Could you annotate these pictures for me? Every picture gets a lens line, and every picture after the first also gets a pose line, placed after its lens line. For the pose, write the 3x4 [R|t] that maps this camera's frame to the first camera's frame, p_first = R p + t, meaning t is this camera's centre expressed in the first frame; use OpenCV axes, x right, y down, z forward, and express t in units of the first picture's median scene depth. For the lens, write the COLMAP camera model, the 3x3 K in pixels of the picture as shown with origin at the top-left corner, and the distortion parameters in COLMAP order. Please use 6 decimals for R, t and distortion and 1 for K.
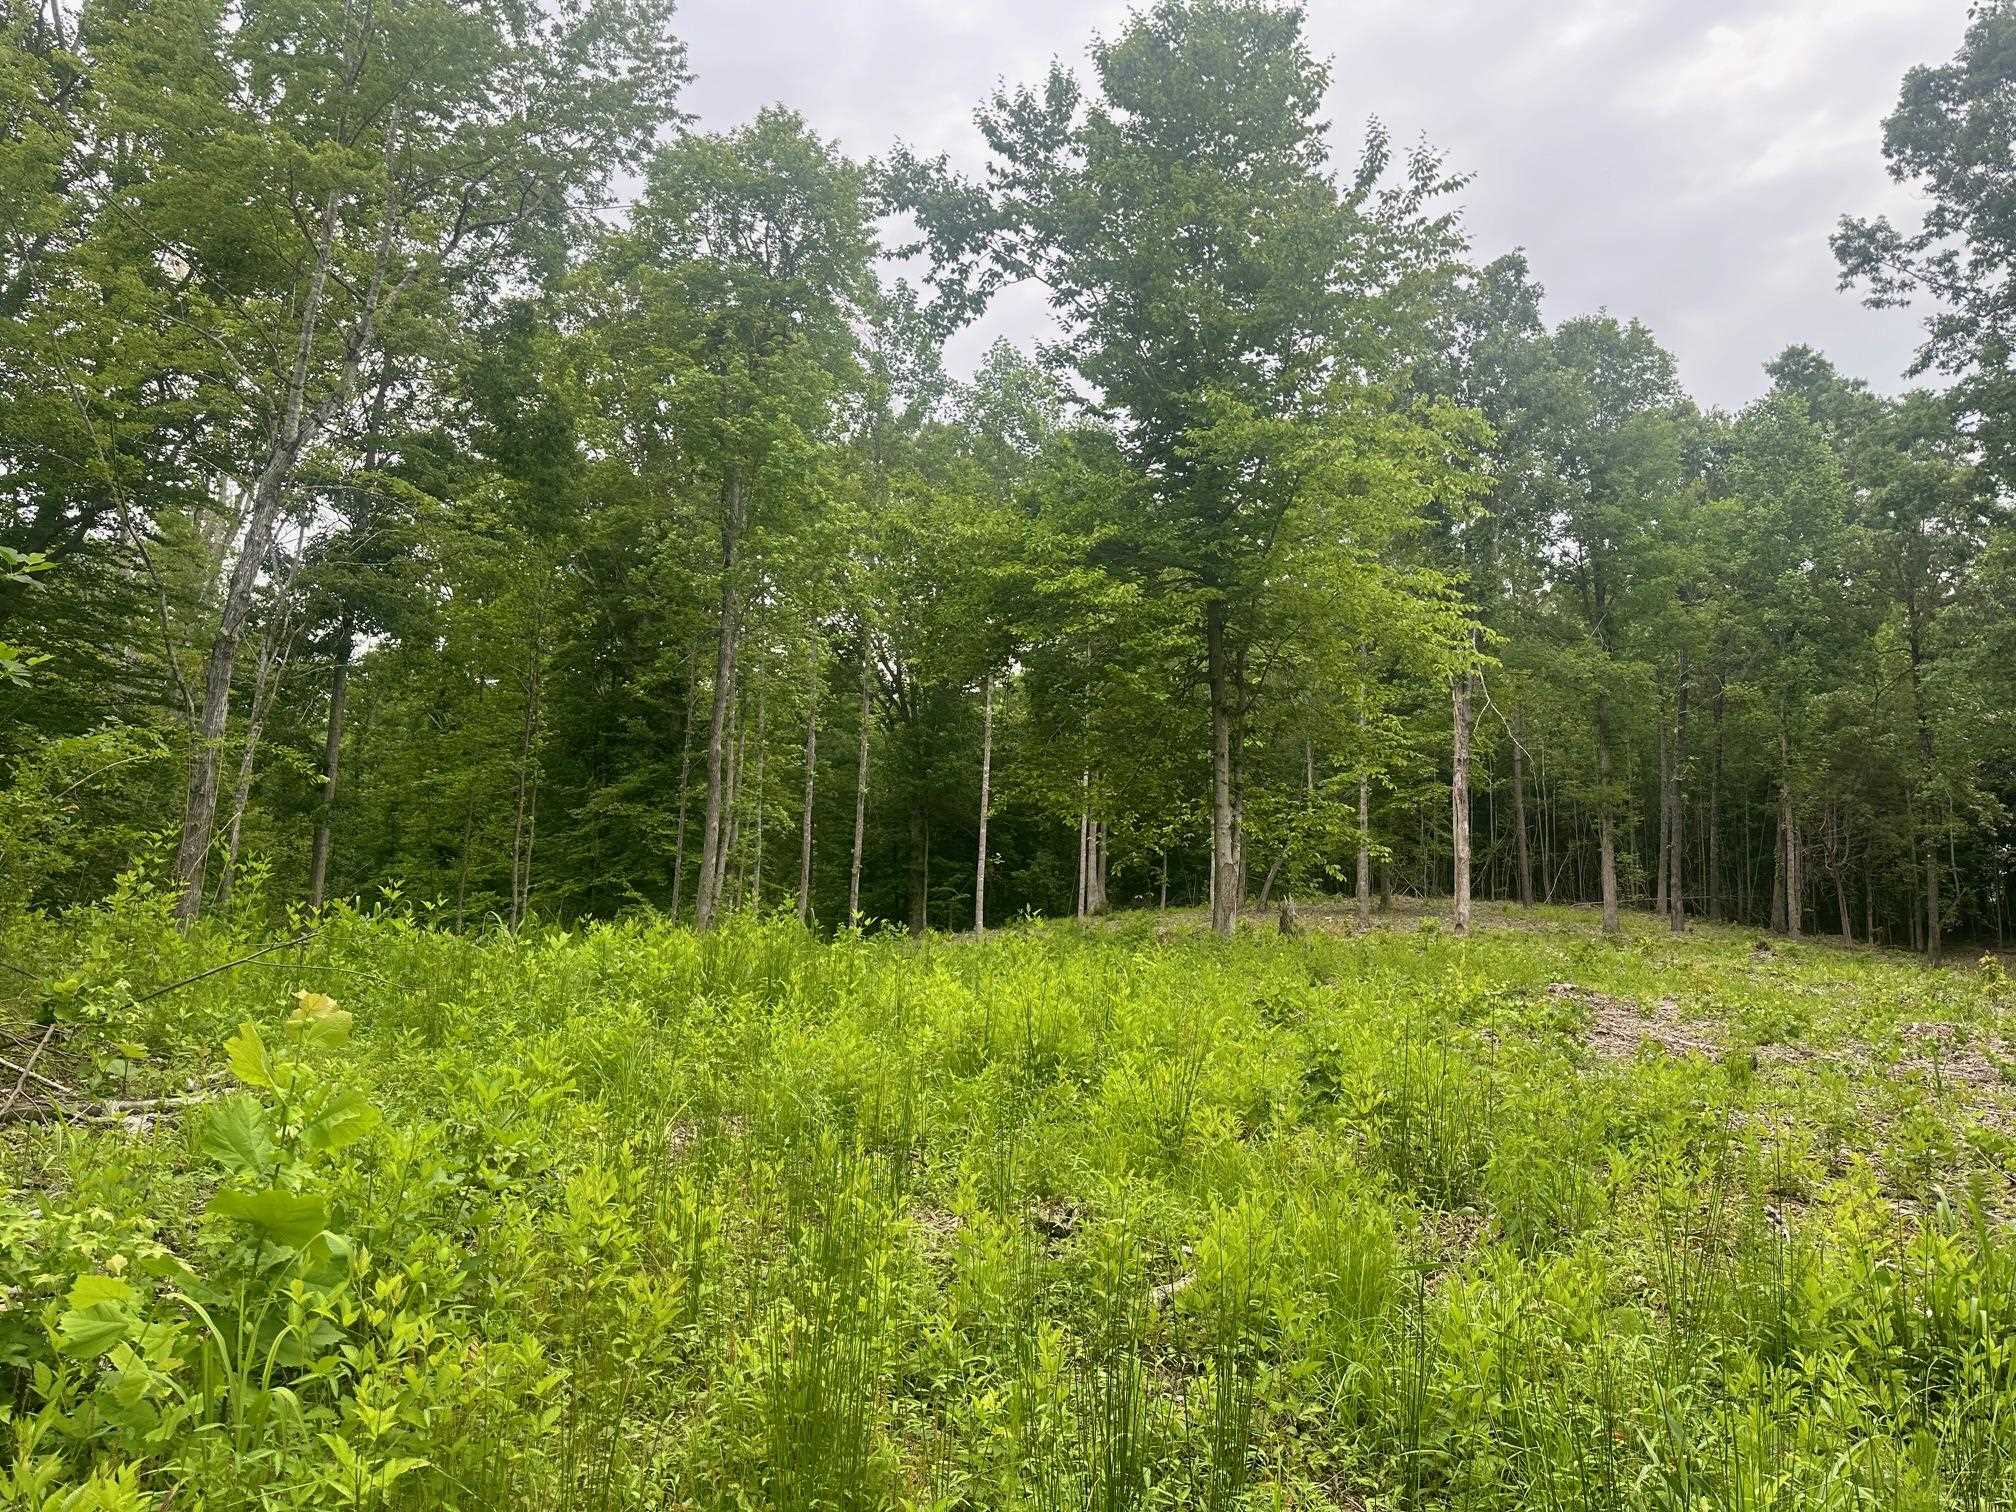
lens RADIAL K [[1453.6, 0, 1009.8], [0, 1453.6, 694.2], [0, 0, 1]] dist [-0.007375, -0.006055]
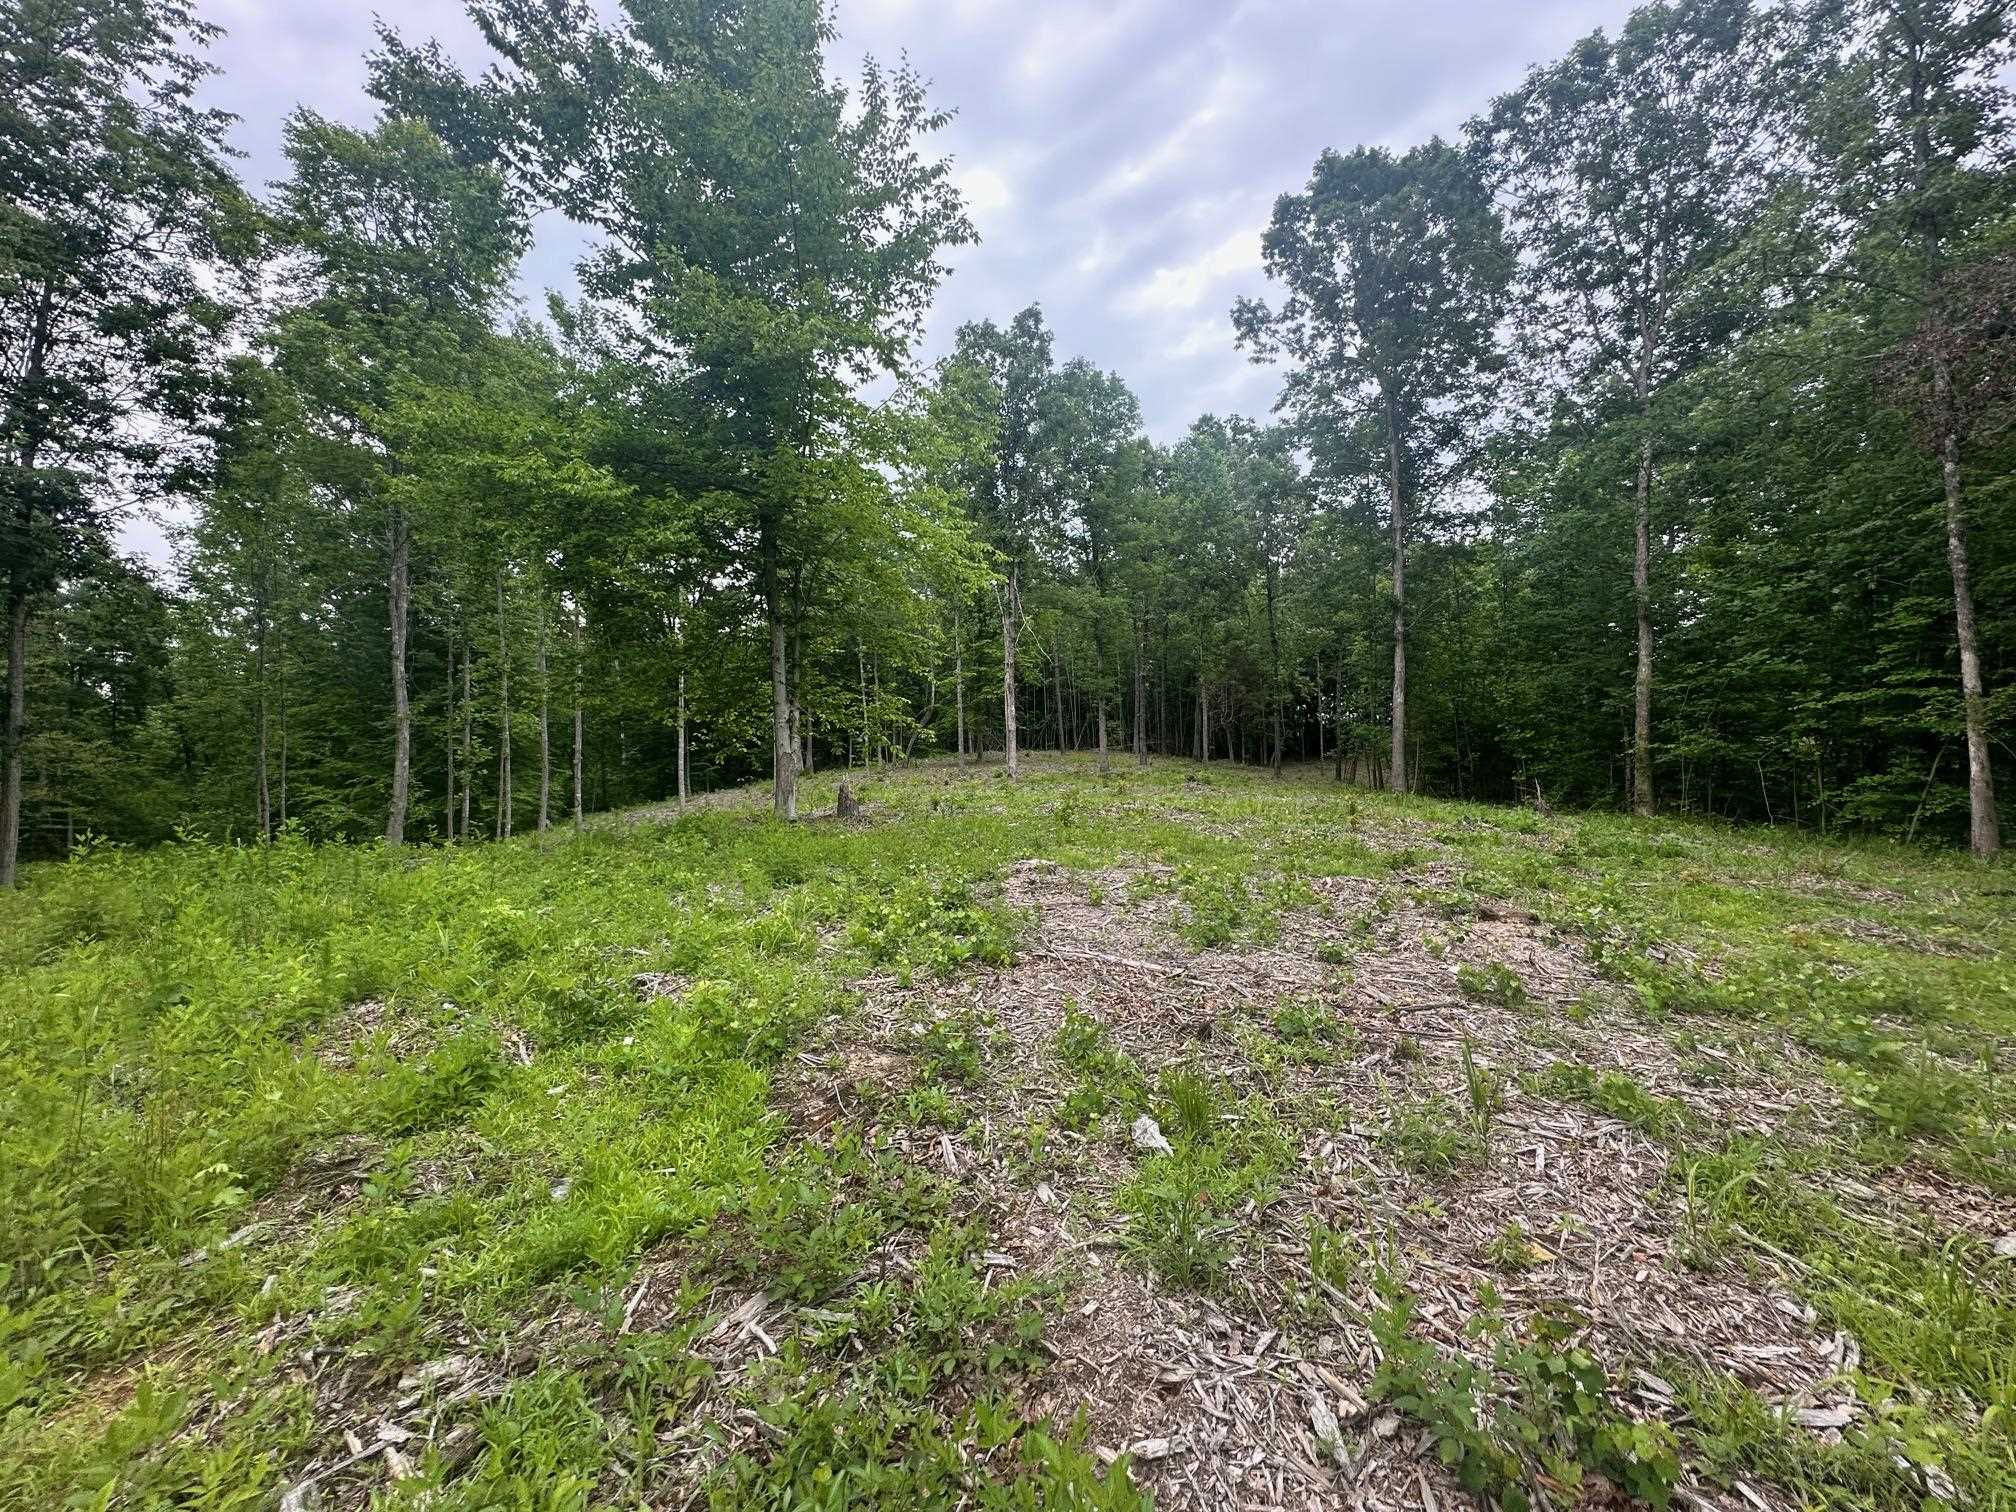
lens RADIAL K [[1453.6, 0, 1009.8], [0, 1453.6, 694.2], [0, 0, 1]] dist [-0.007375, -0.006055]
pose [[0.939697, -0.038047, 0.339886, -0.182670], [0.013967, 0.997233, 0.073014, -0.031018], [-0.341723, -0.063864, 0.937628, -0.373372]]
